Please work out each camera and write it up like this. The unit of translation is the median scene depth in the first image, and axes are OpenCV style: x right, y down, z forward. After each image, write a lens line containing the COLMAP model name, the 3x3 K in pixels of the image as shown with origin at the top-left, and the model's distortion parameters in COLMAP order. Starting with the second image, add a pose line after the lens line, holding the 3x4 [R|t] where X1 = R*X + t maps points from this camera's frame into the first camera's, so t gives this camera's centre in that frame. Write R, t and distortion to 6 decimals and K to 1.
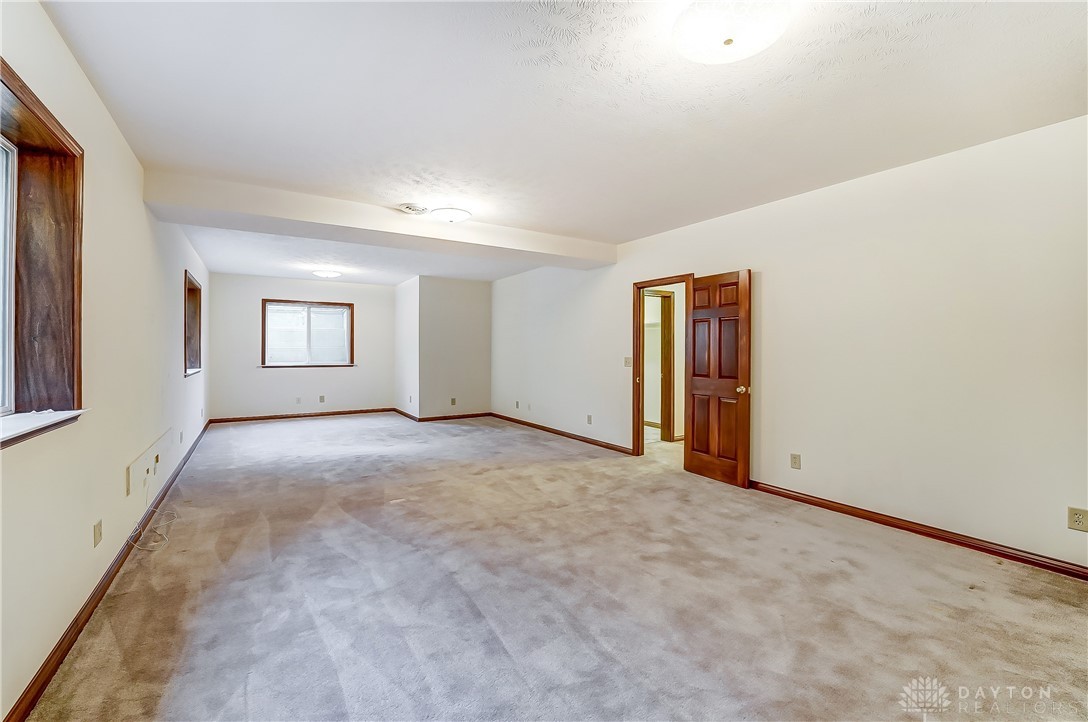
lens RADIAL K [[453.6, 0, 546.5], [0, 453.6, 351.4], [0, 0, 1]] dist [-0.002519, -0.000074]
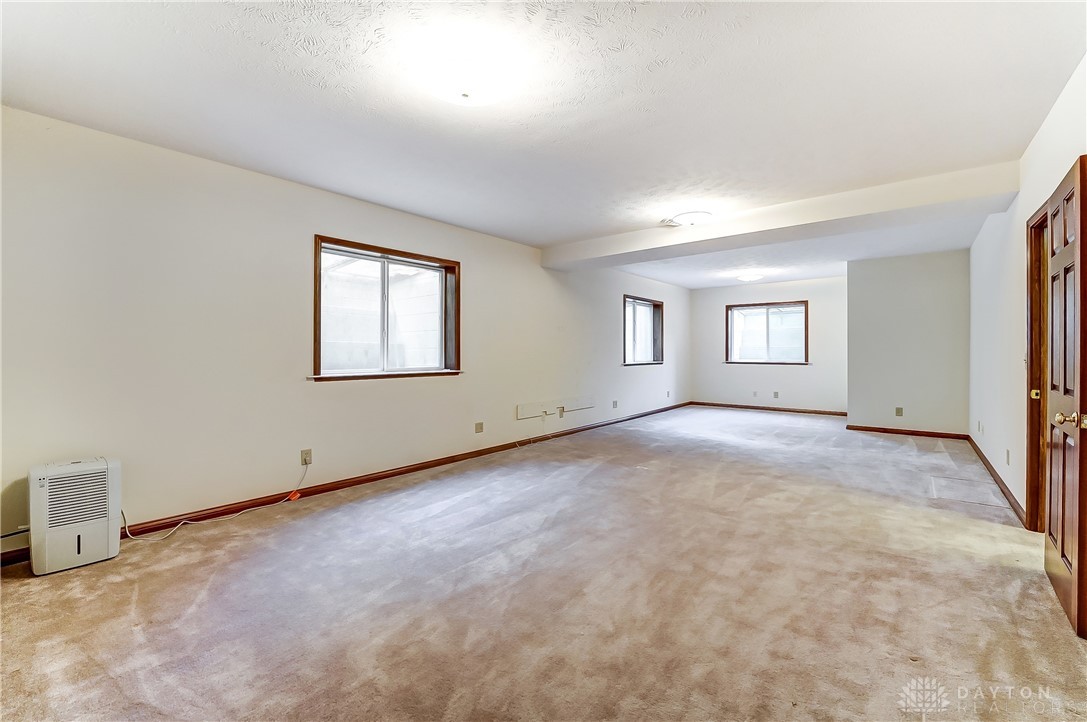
lens RADIAL K [[453.2, 0, 546.0], [0, 453.2, 351.4], [0, 0, 1]] dist [-0.002519, -0.000074]
pose [[0.313790, -0.001599, -0.949491, 0.631267], [-0.002187, 0.999995, -0.002407, 0.015735], [0.949490, 0.002832, 0.313785, 0.306316]]
